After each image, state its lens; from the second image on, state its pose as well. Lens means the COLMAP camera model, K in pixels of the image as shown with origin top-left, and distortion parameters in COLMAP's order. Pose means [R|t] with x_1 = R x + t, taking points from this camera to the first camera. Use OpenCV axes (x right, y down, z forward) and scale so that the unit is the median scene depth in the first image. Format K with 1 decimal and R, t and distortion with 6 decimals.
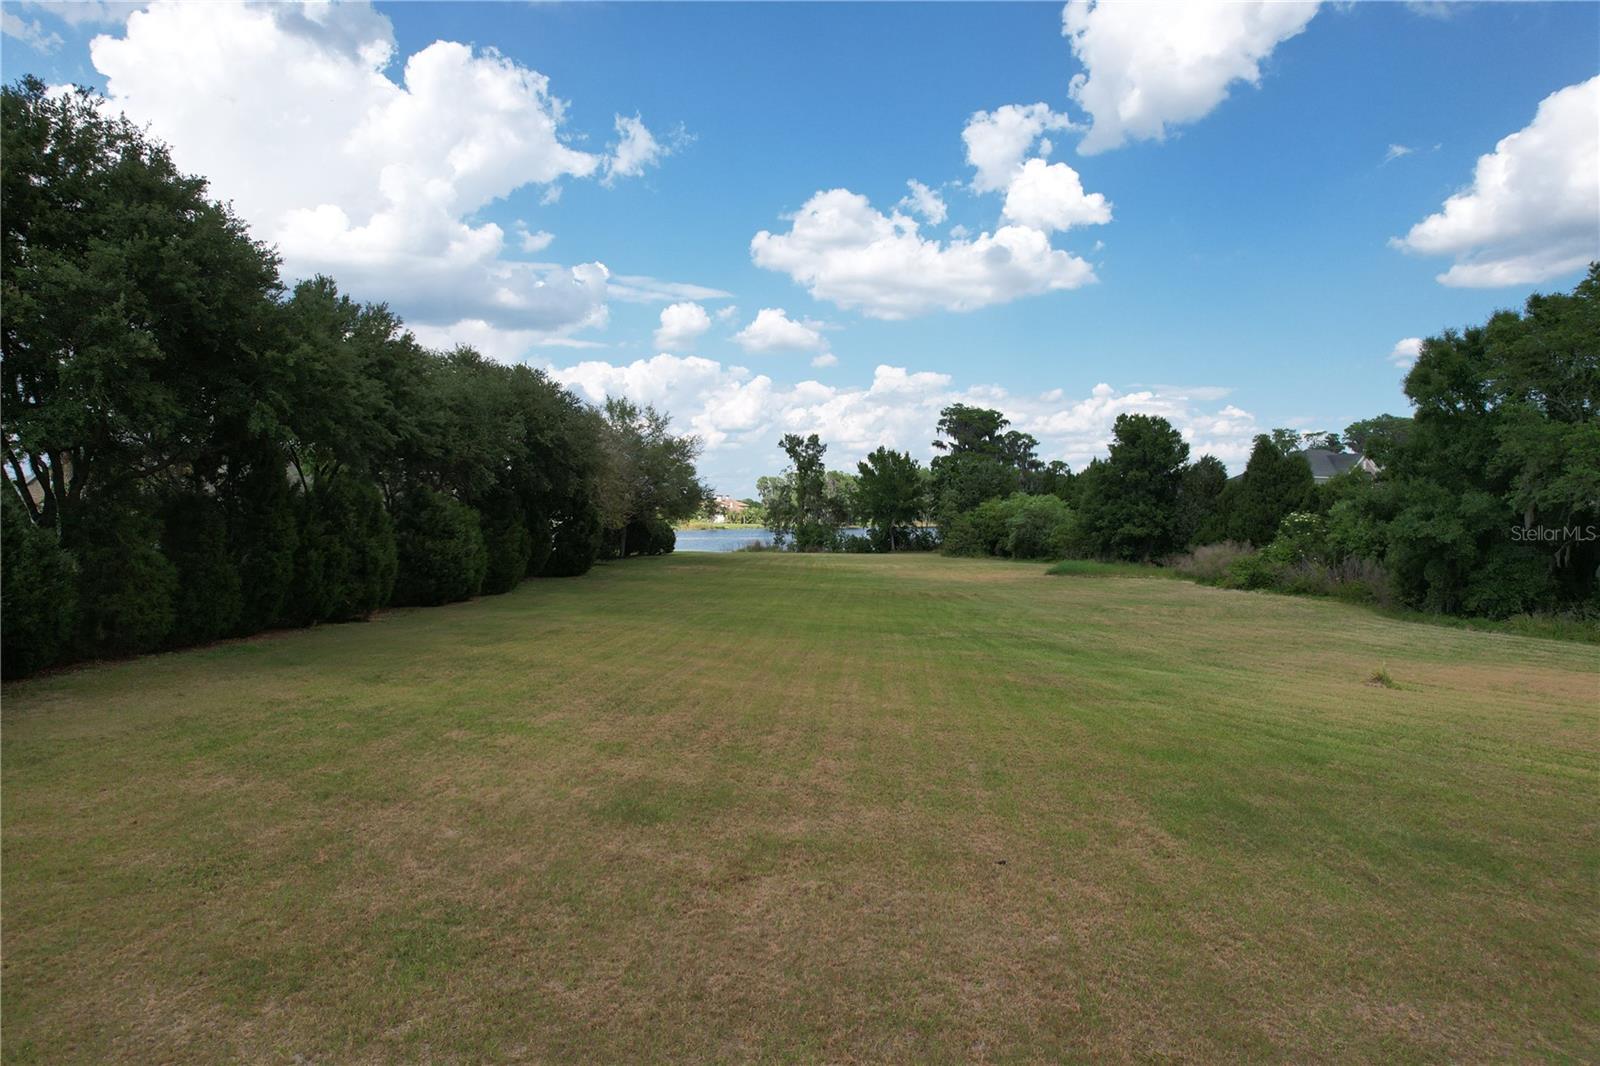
lens RADIAL K [[1025.5, 0, 800.3], [0, 1025.5, 534.6], [0, 0, 1]] dist [-0.071536, 0.063714]
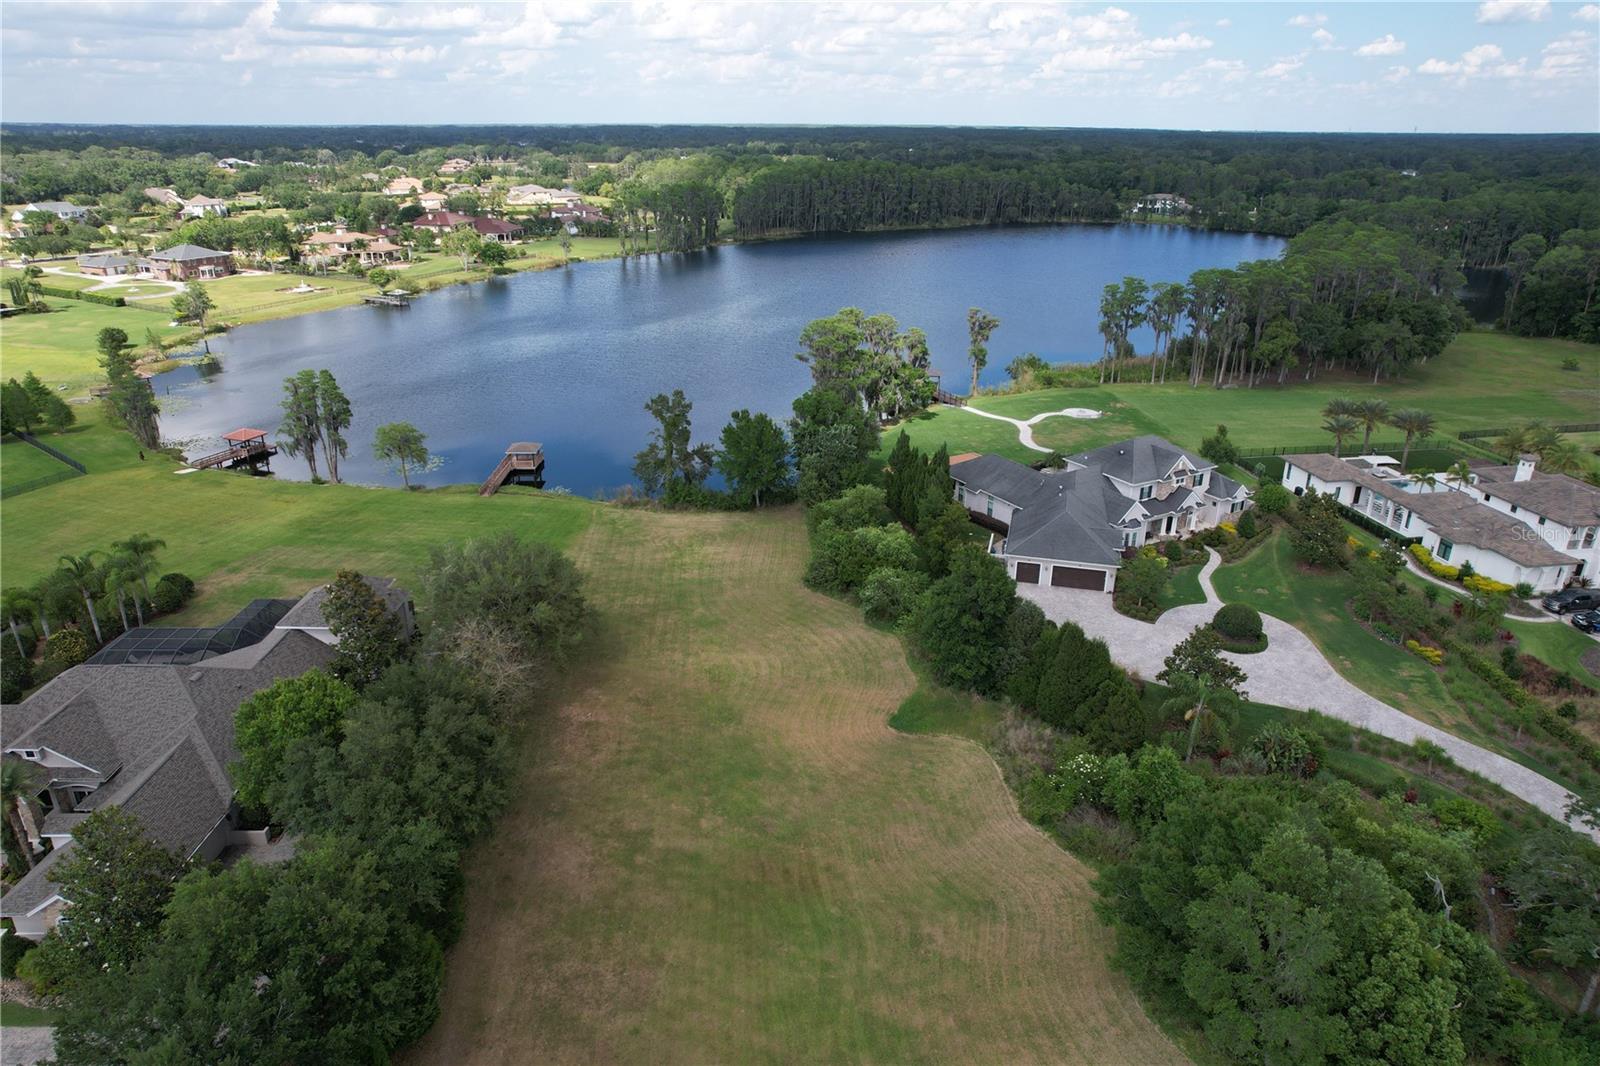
lens RADIAL K [[1025.5, 0, 802.8], [0, 1025.5, 533.5], [0, 0, 1]] dist [-0.071536, 0.063714]
pose [[0.990813, -0.045345, 0.127410, -0.001504], [-0.002939, 0.934671, 0.355502, -0.571923], [-0.135206, -0.352611, 0.925951, -0.018035]]
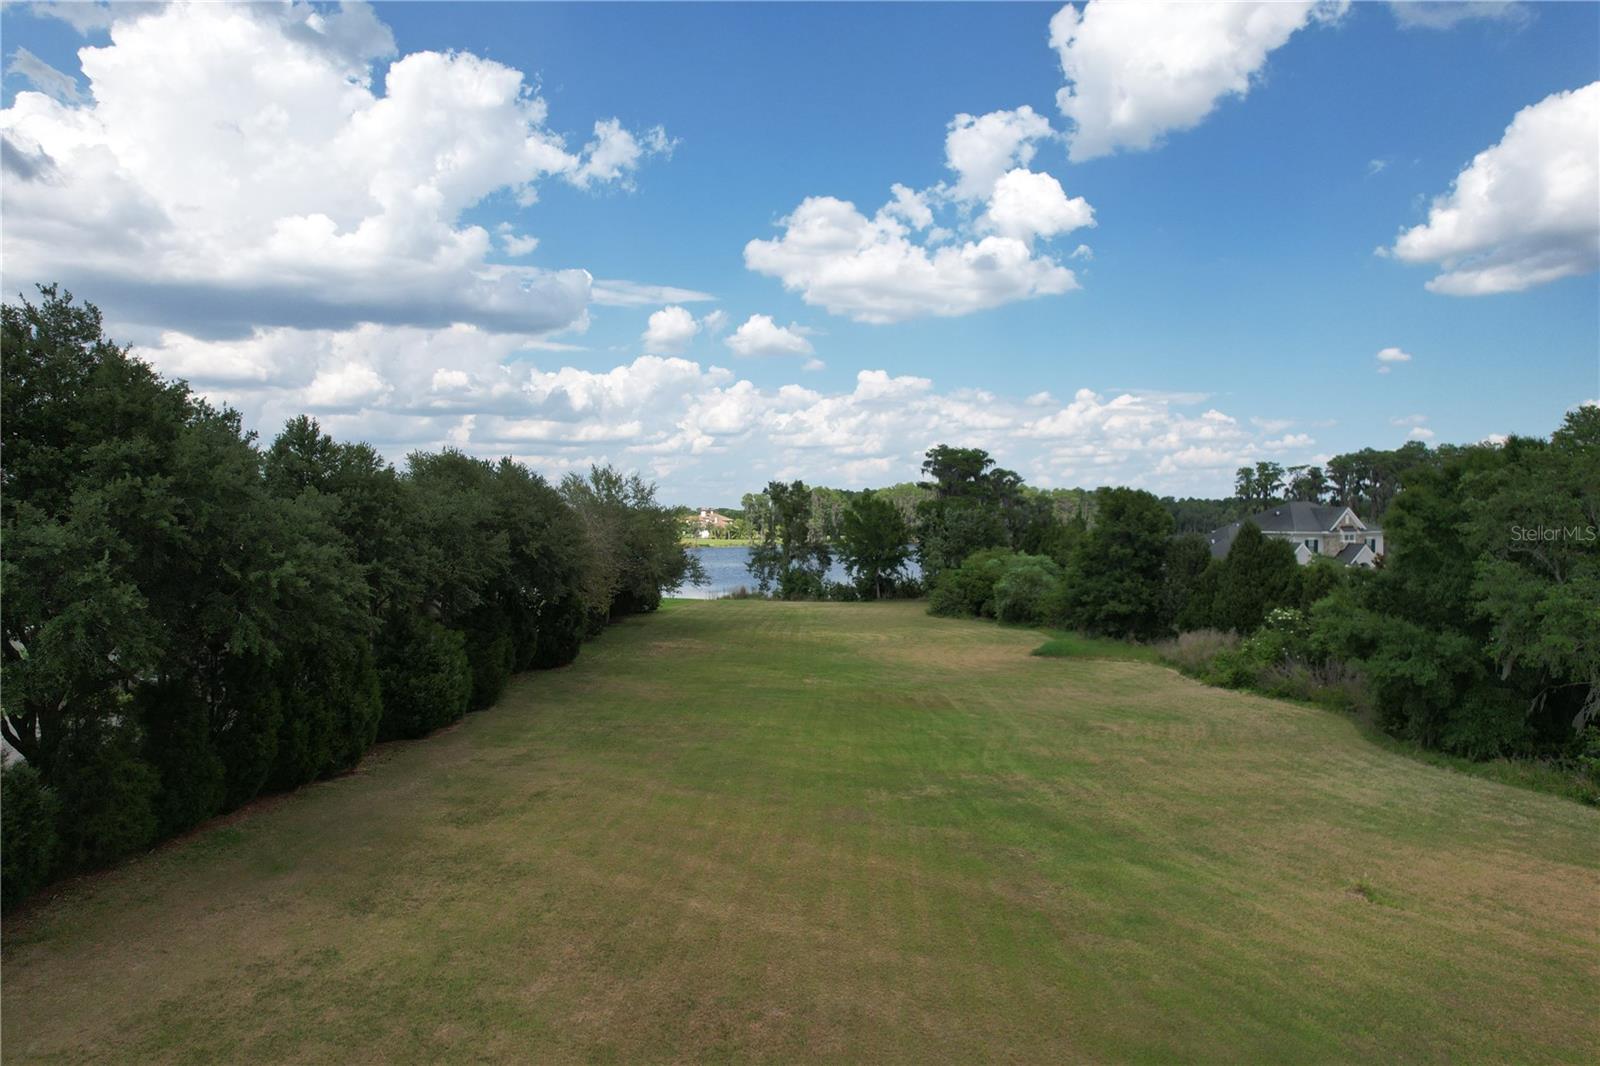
lens RADIAL K [[1025.5, 0, 799.0], [0, 1025.5, 536.1], [0, 0, 1]] dist [-0.071536, 0.063714]
pose [[0.999915, -0.000357, 0.013050, -0.000455], [0.000390, 0.999997, -0.002522, -0.071797], [-0.013049, 0.002527, 0.999912, -0.000144]]
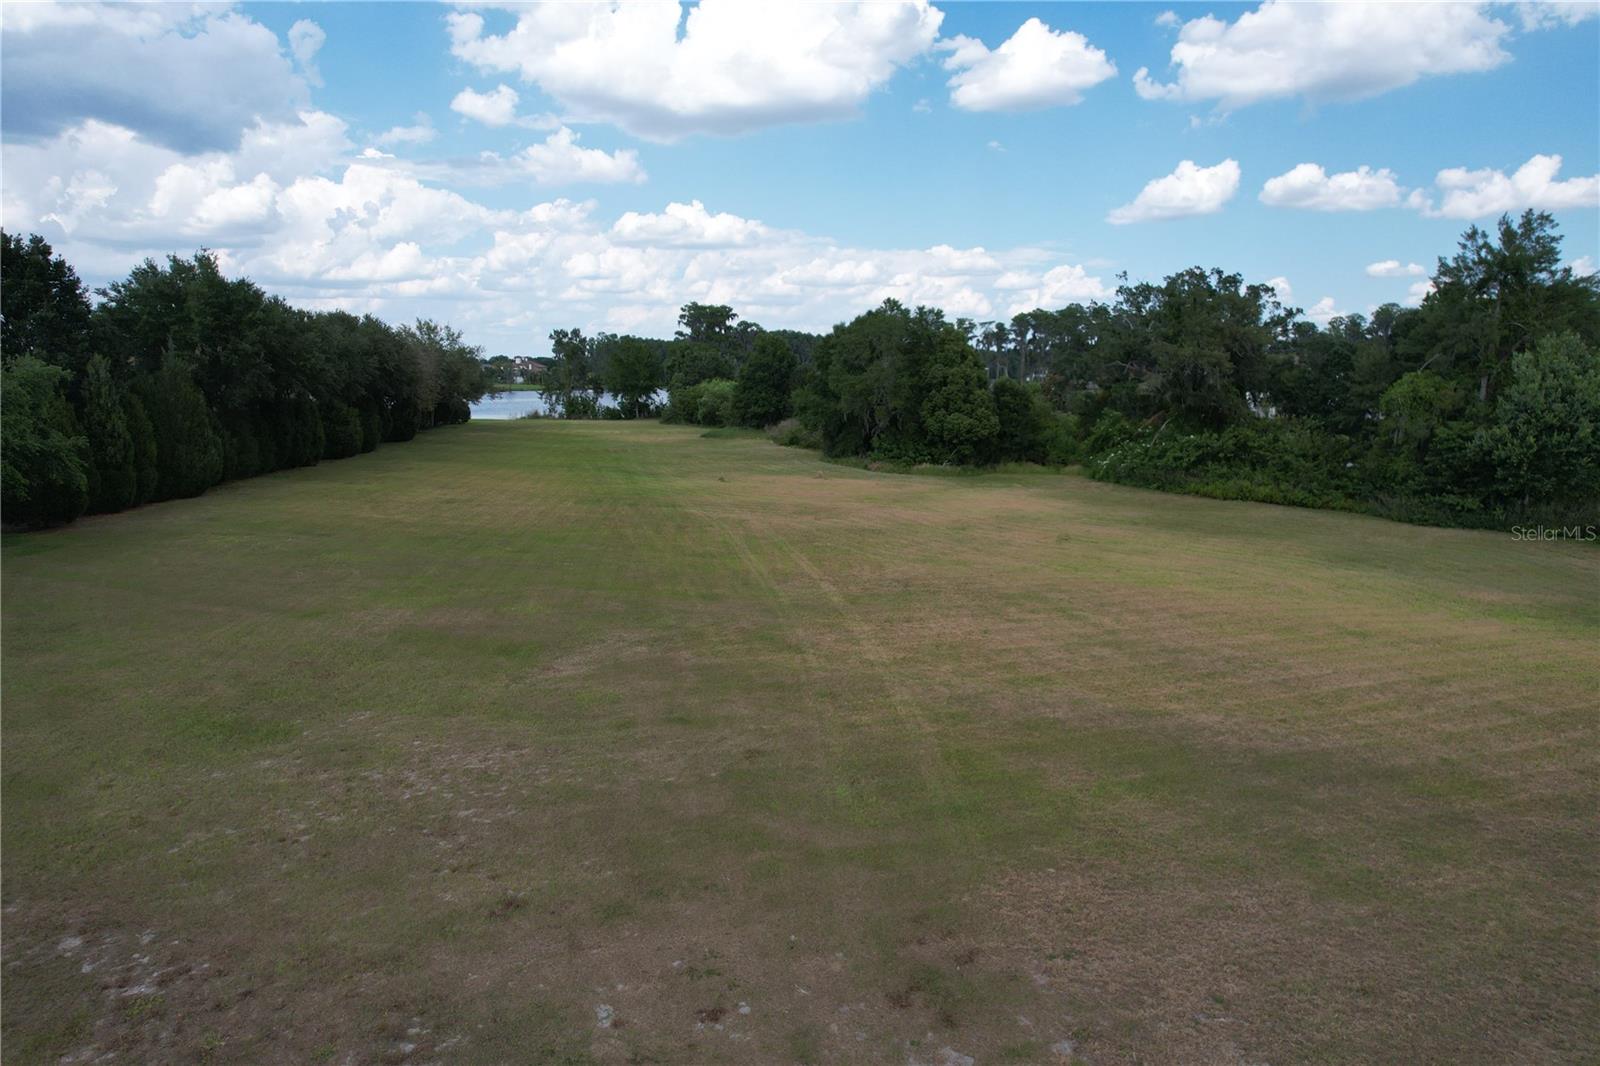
lens RADIAL K [[1025.5, 0, 797.3], [0, 1025.5, 538.7], [0, 0, 1]] dist [-0.071536, 0.063714]
pose [[0.984153, -0.024223, 0.175659, 0.096048], [-0.001351, 0.989573, 0.144028, -0.035679], [-0.177317, -0.141983, 0.973858, -0.636204]]
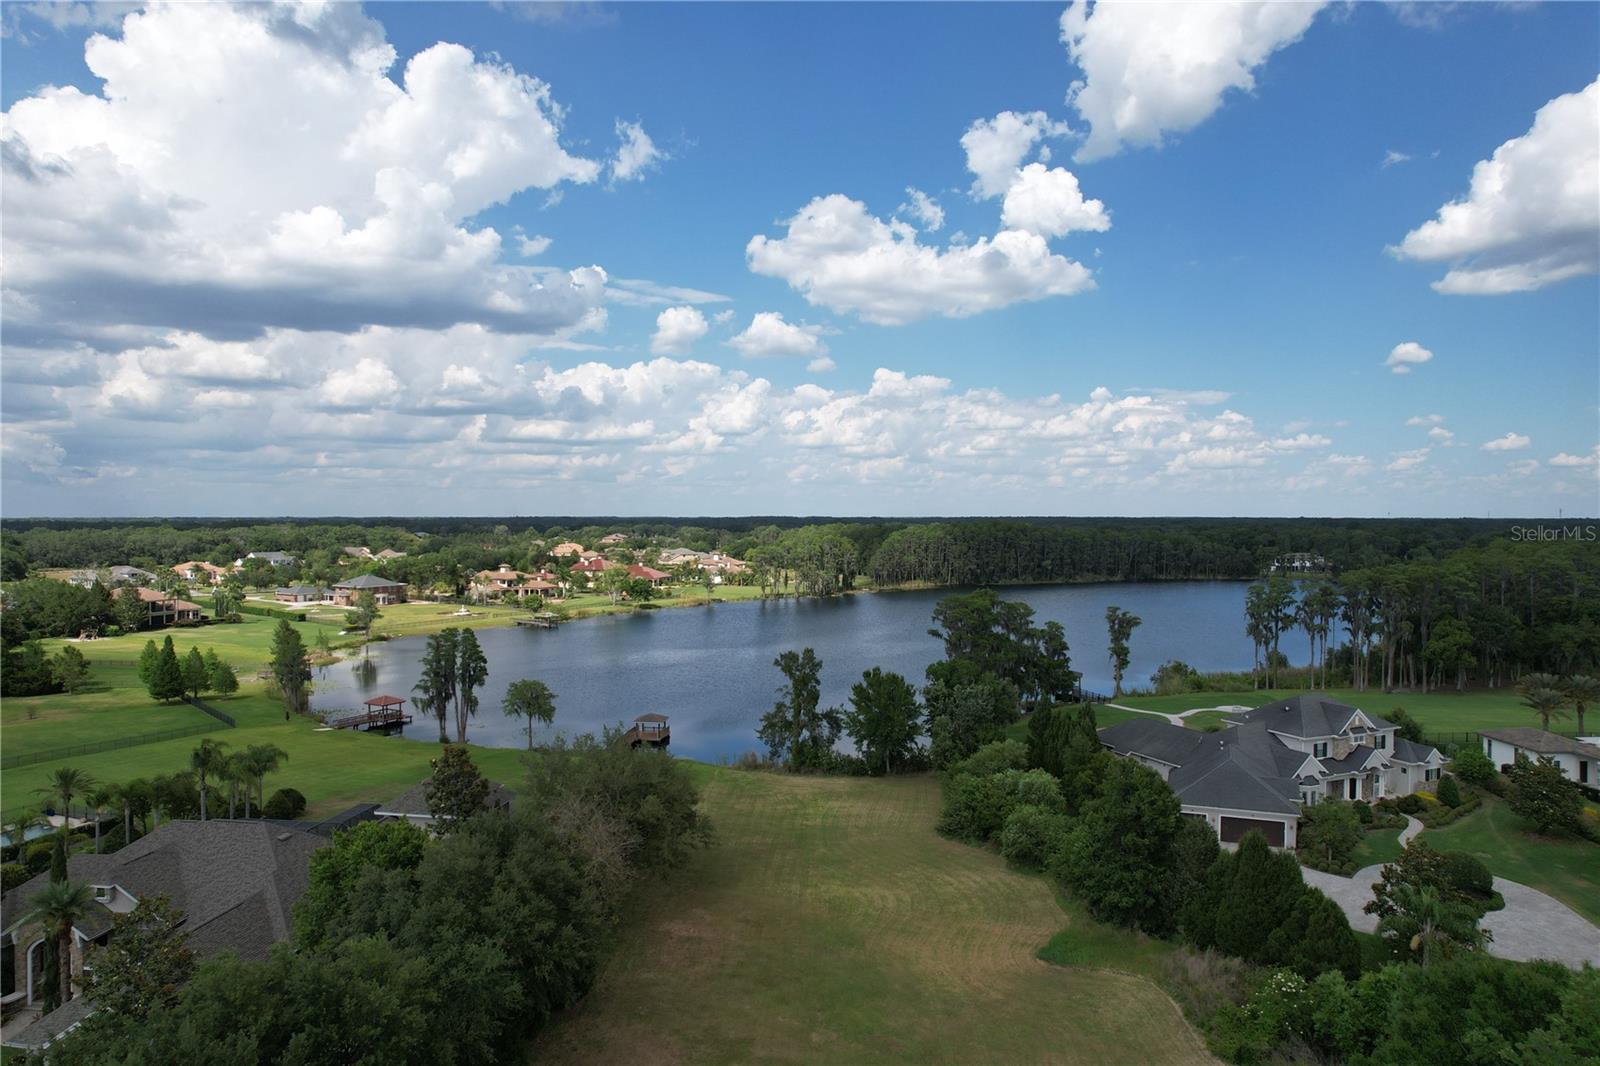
lens RADIAL K [[1025.5, 0, 802.6], [0, 1025.5, 533.6], [0, 0, 1]] dist [-0.071536, 0.063714]
pose [[0.999989, 0.000856, 0.004542, 0.002784], [-0.000835, 0.999988, -0.004757, -0.360538], [-0.004546, 0.004753, 0.999978, -0.006571]]
